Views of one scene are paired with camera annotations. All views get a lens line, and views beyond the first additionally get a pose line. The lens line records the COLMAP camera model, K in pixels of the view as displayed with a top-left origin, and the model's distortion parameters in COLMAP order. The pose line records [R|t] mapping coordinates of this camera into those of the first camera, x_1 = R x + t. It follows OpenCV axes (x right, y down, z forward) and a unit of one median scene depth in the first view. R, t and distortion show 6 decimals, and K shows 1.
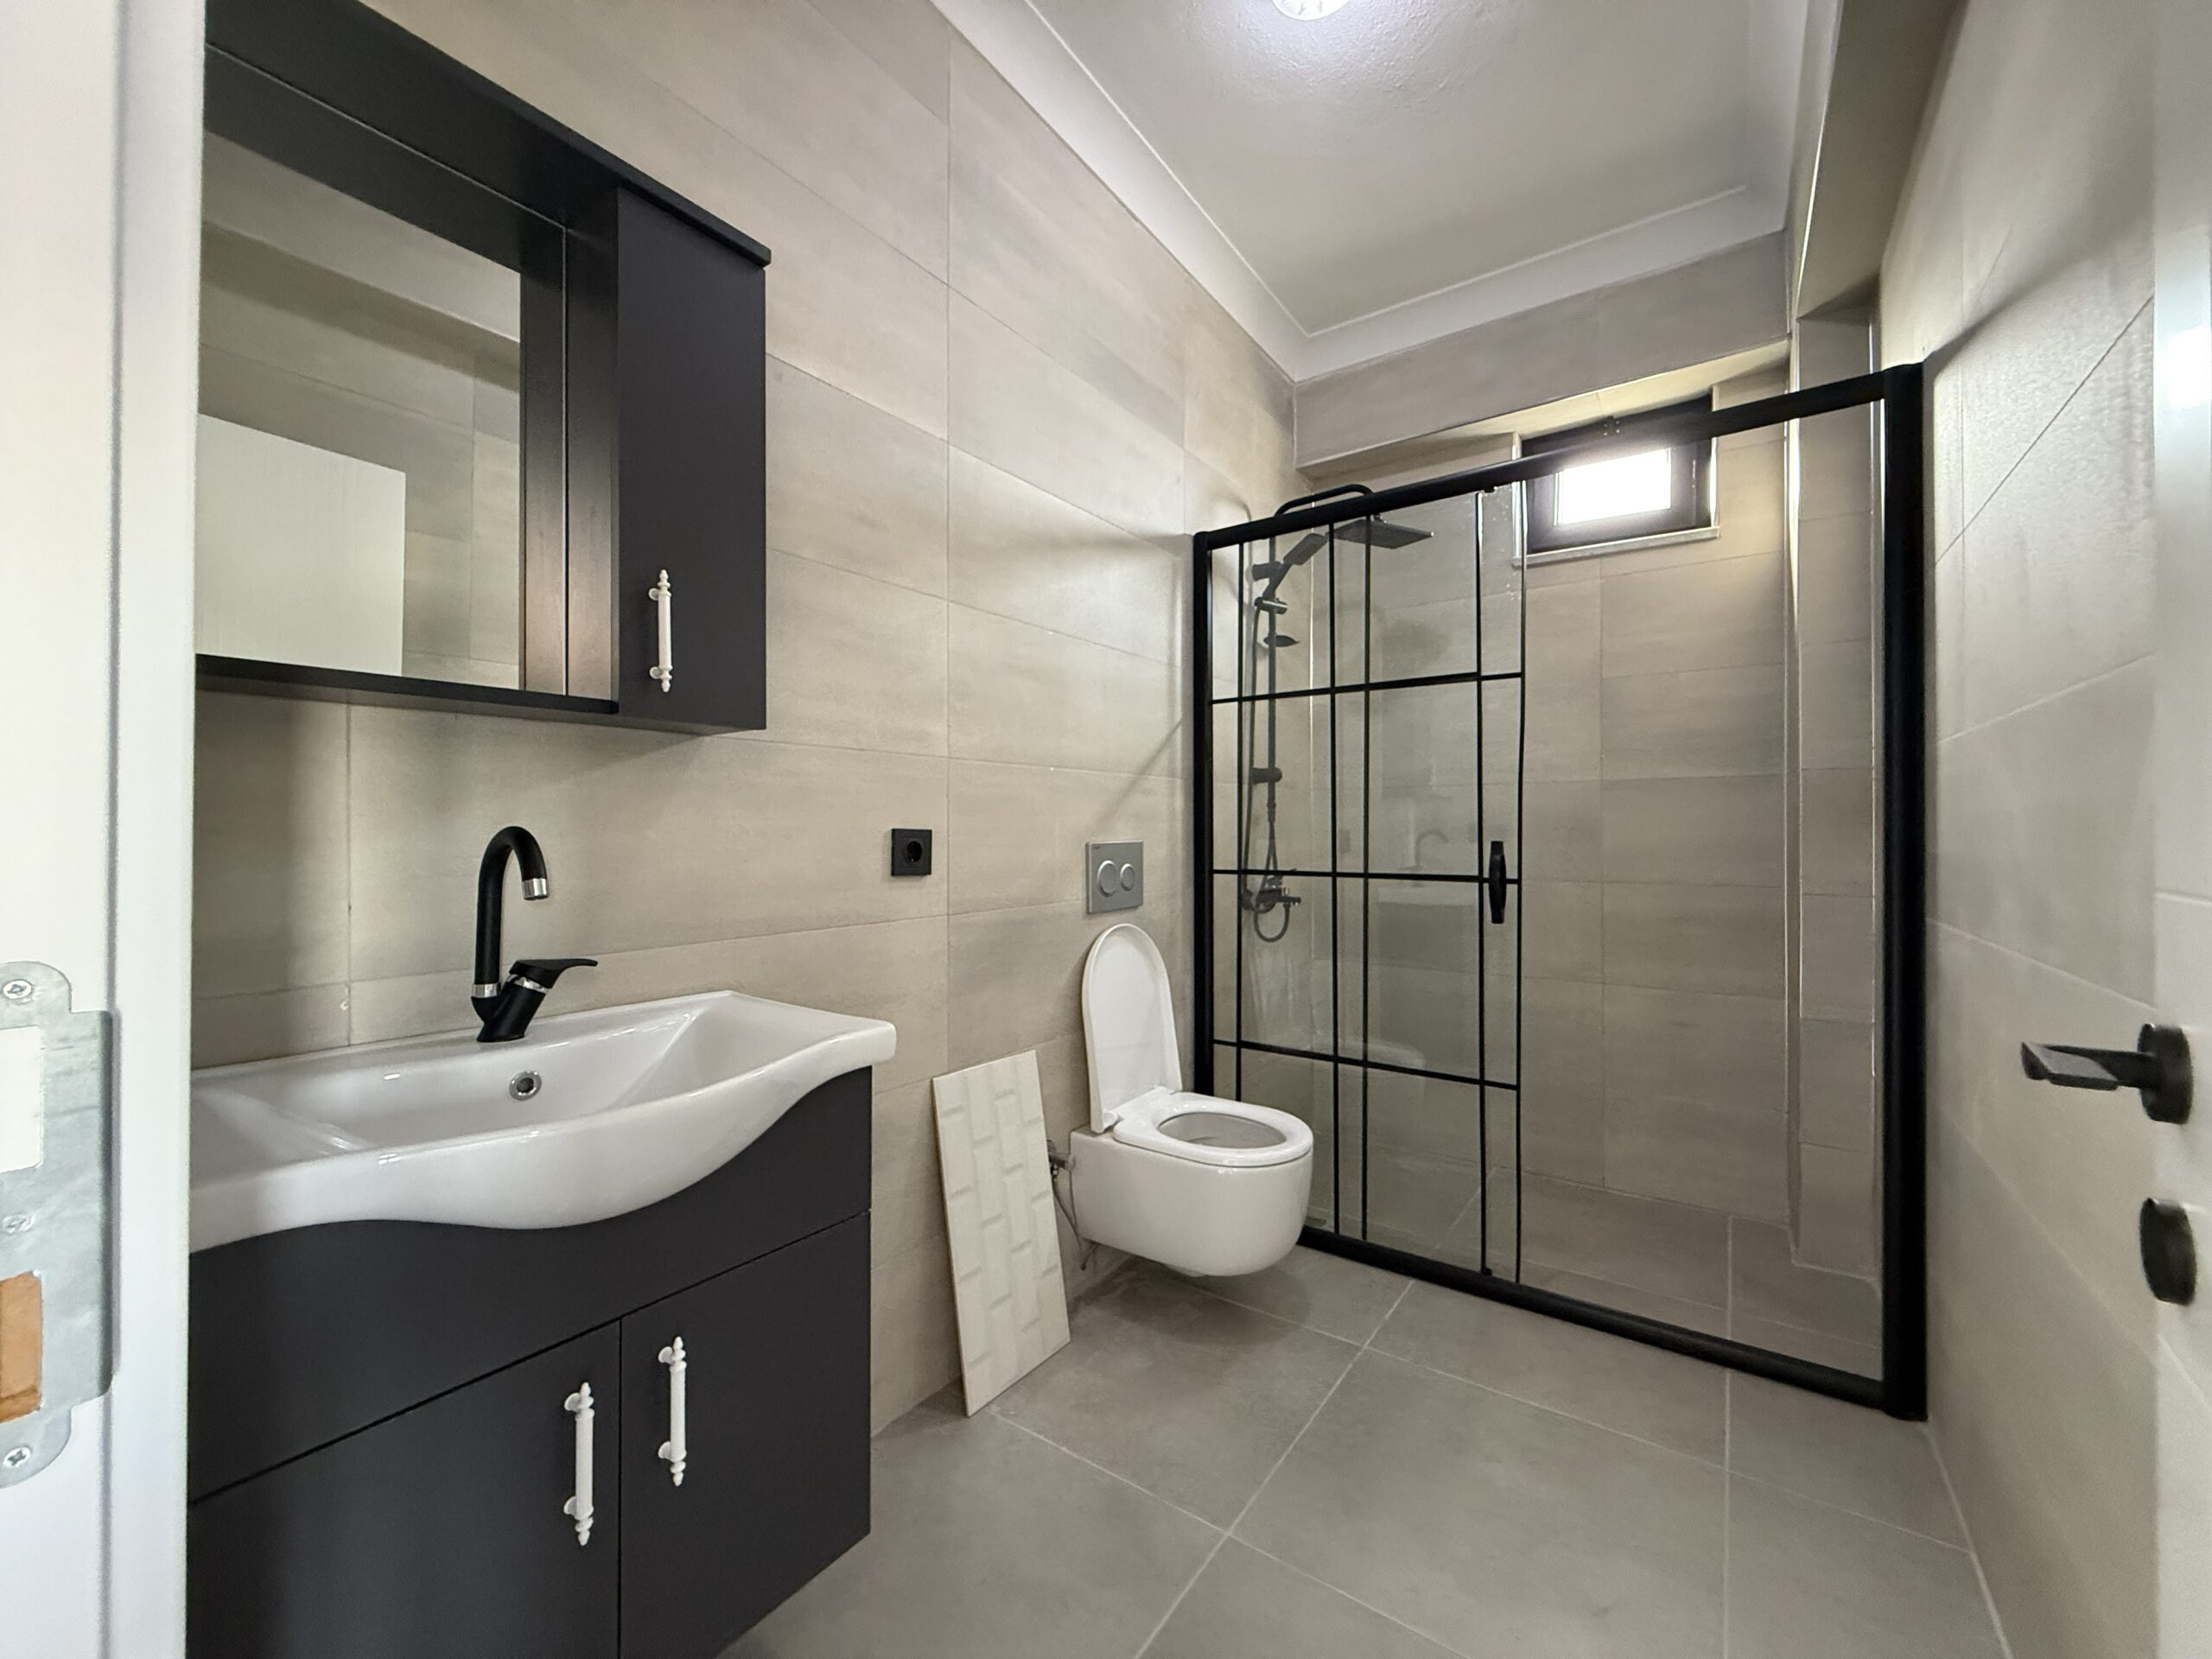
lens RADIAL K [[884.7, 0, 1097.2], [0, 884.7, 829.2], [0, 0, 1]] dist [-0.000182, 0.000111]
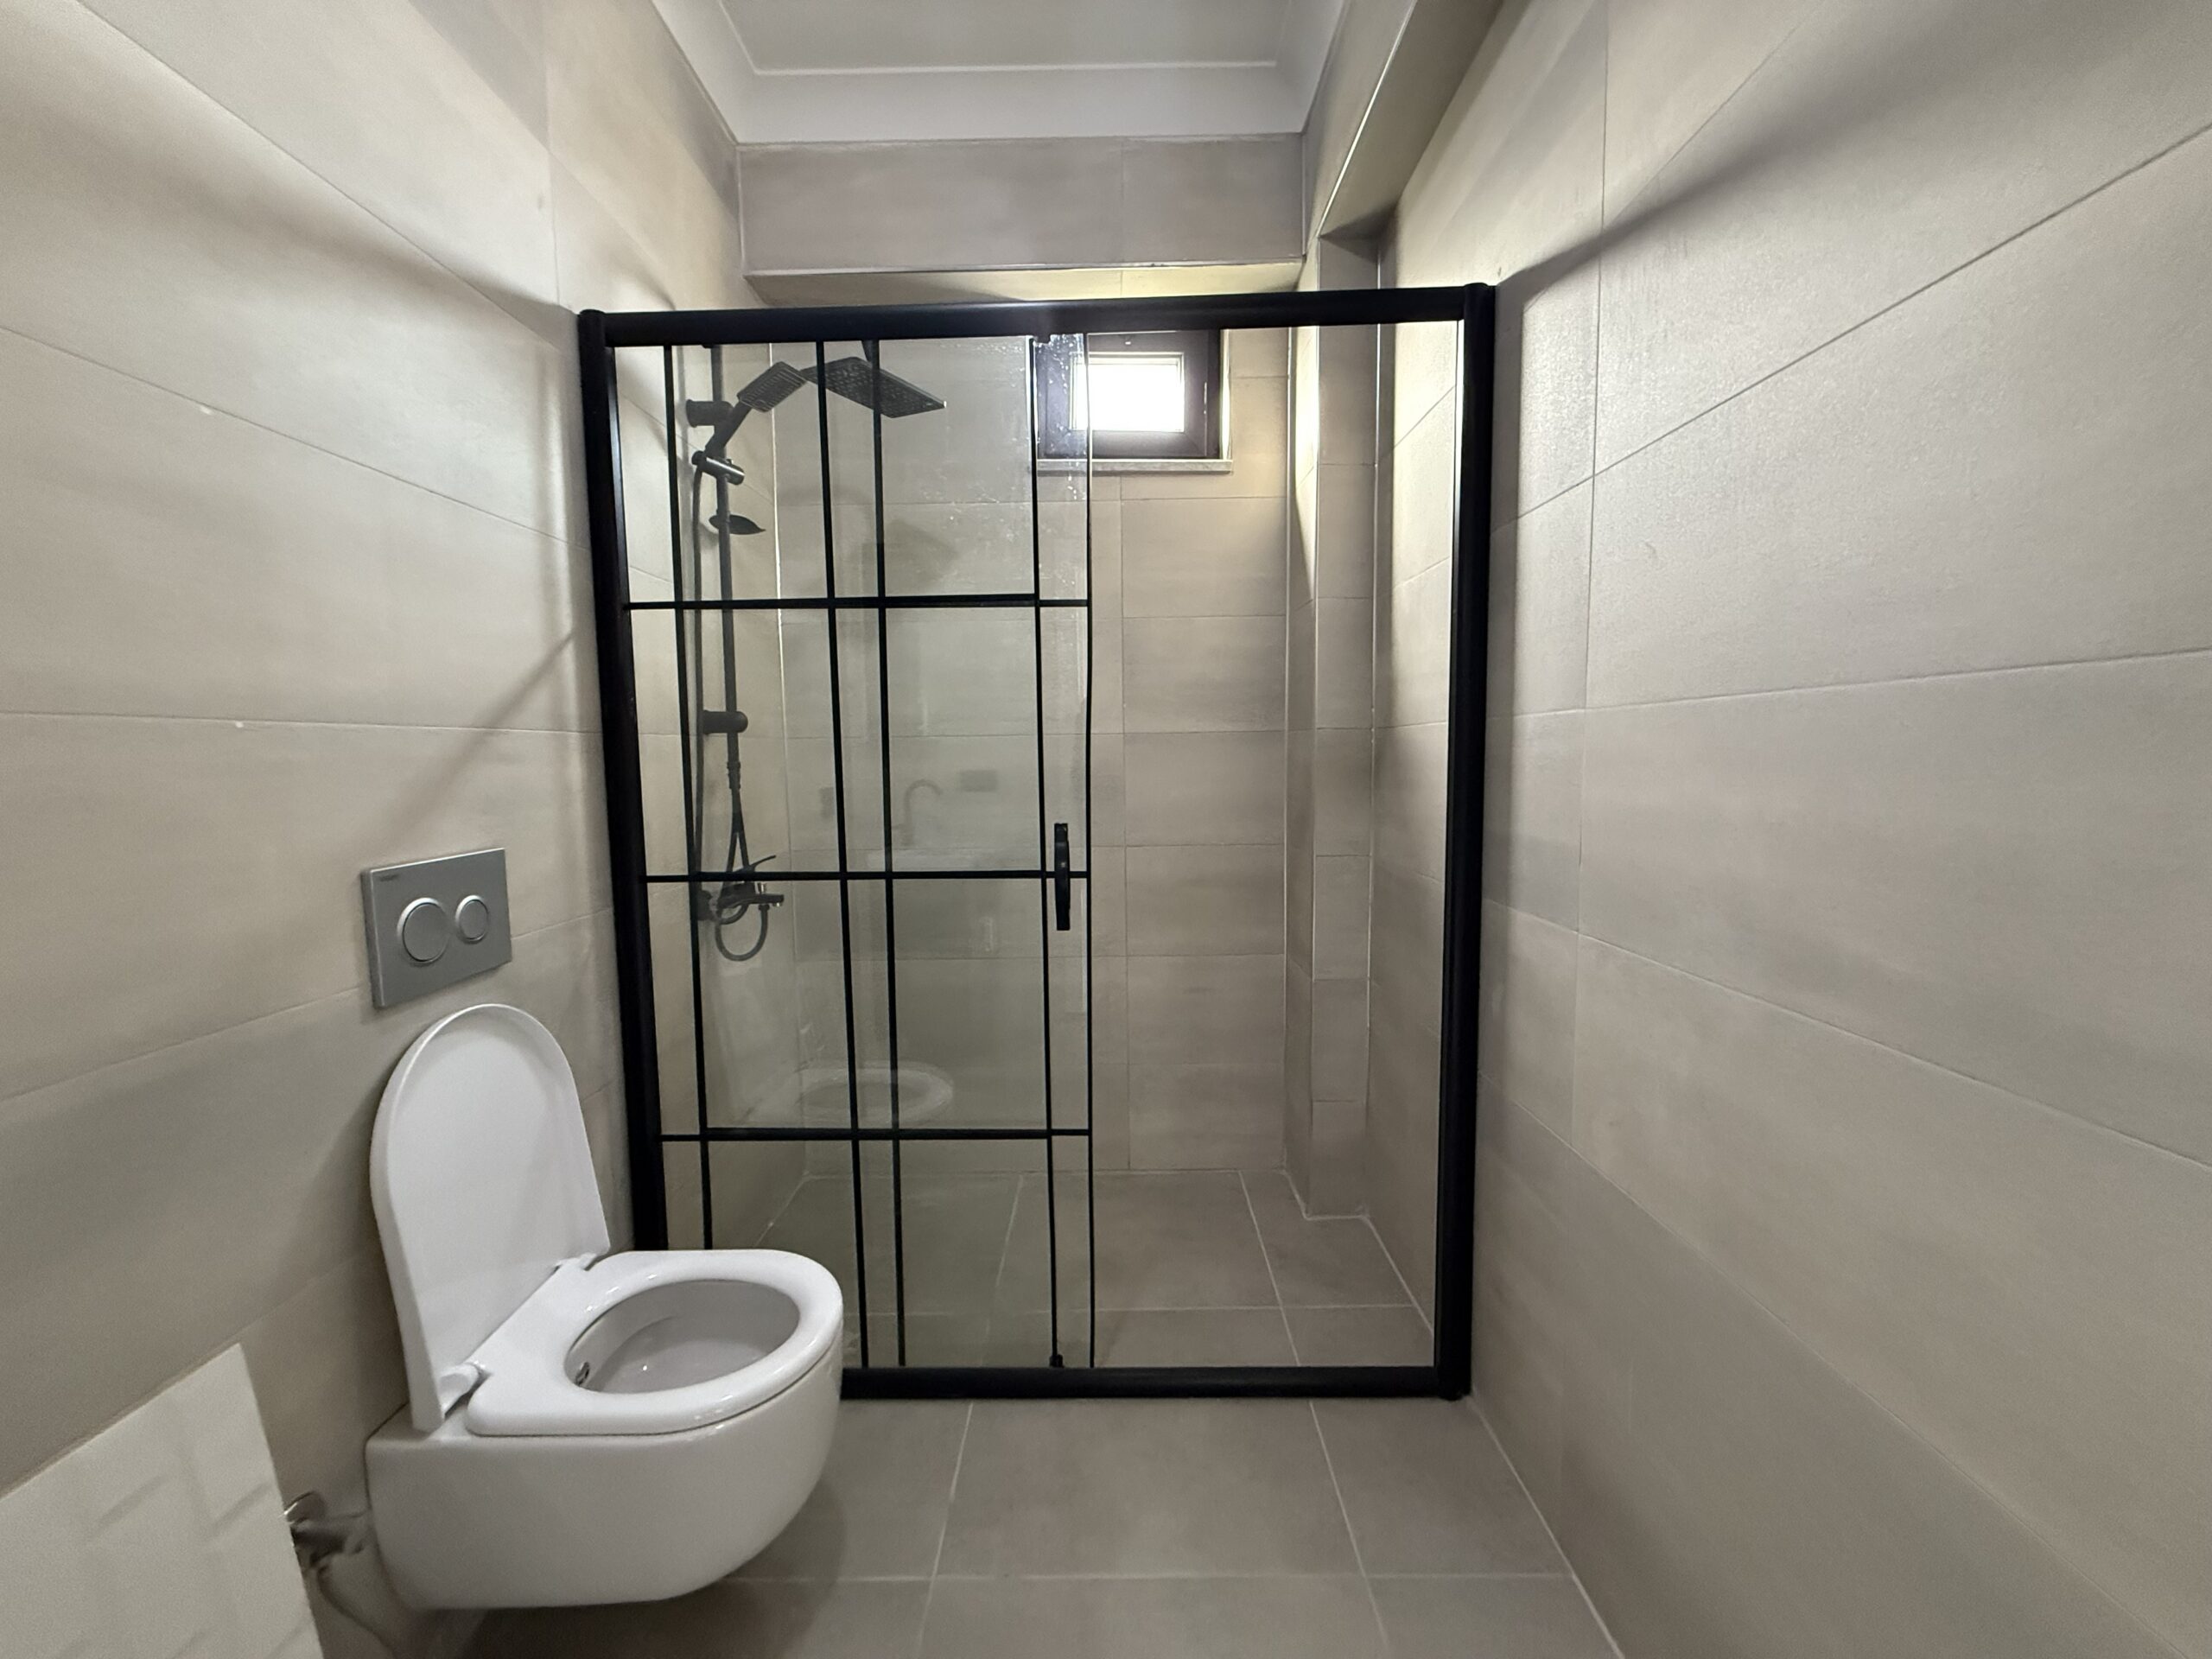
lens RADIAL K [[884.7, 0, 1102.5], [0, 884.7, 828.1], [0, 0, 1]] dist [-0.000182, 0.000111]
pose [[0.818073, -0.058633, 0.572118, 0.041724], [0.010623, 0.996160, 0.086900, -0.043325], [-0.575016, -0.065013, 0.815555, 0.325703]]
